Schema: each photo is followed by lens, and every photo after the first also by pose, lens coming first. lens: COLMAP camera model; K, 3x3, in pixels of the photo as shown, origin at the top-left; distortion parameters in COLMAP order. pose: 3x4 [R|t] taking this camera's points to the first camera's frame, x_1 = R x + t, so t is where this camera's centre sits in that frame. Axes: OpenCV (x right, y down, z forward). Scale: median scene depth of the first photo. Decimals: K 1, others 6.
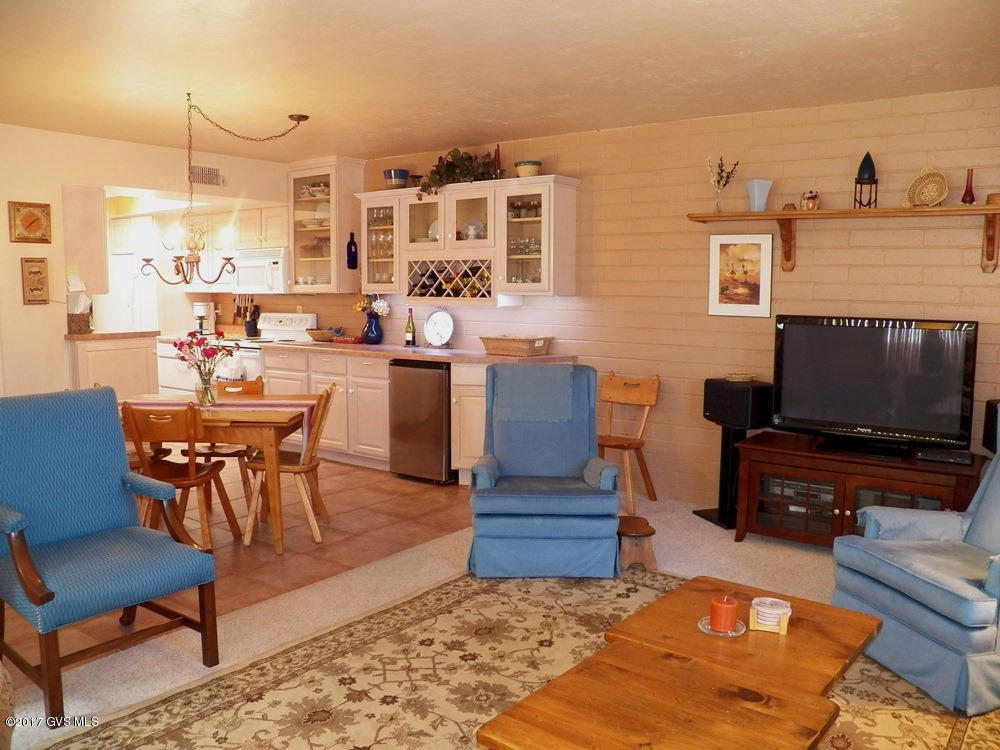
lens RADIAL K [[816.1, 0, 500.0], [0, 816.1, 375.0], [0, 0, 1]] dist [-0.162059, 0.123293]
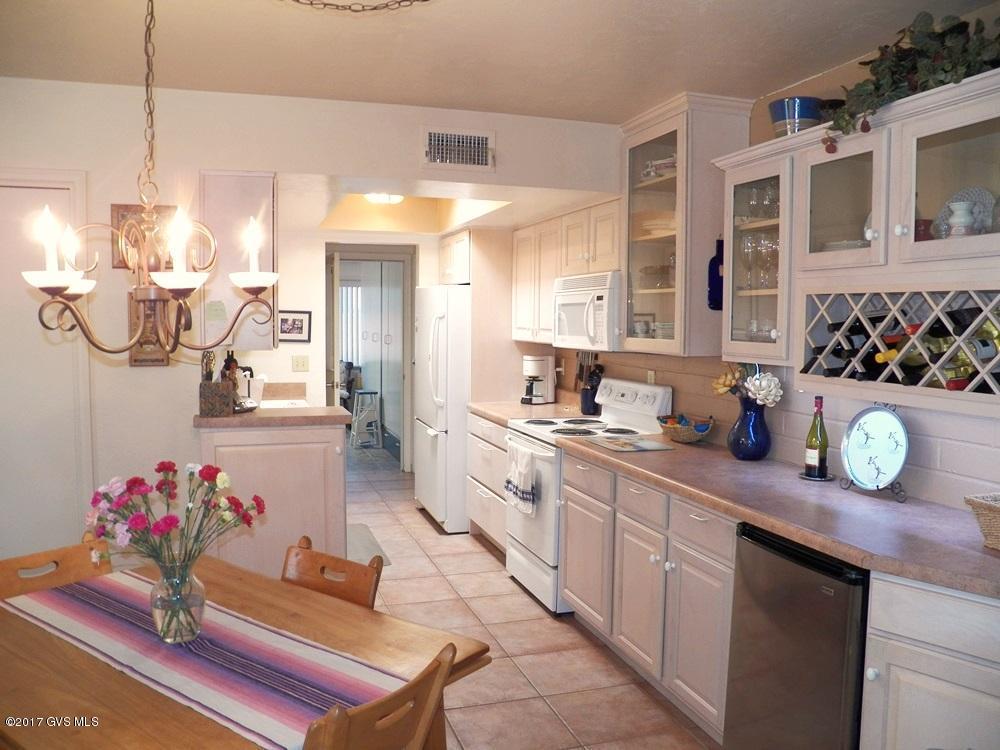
lens RADIAL K [[816.1, 0, 500.0], [0, 816.1, 375.0], [0, 0, 1]] dist [-0.162059, 0.123293]
pose [[0.812302, 0.042551, -0.581683, 0.006087], [-0.067313, 0.997510, -0.021031, -0.076353], [0.579340, 0.056238, 0.813144, 0.554579]]
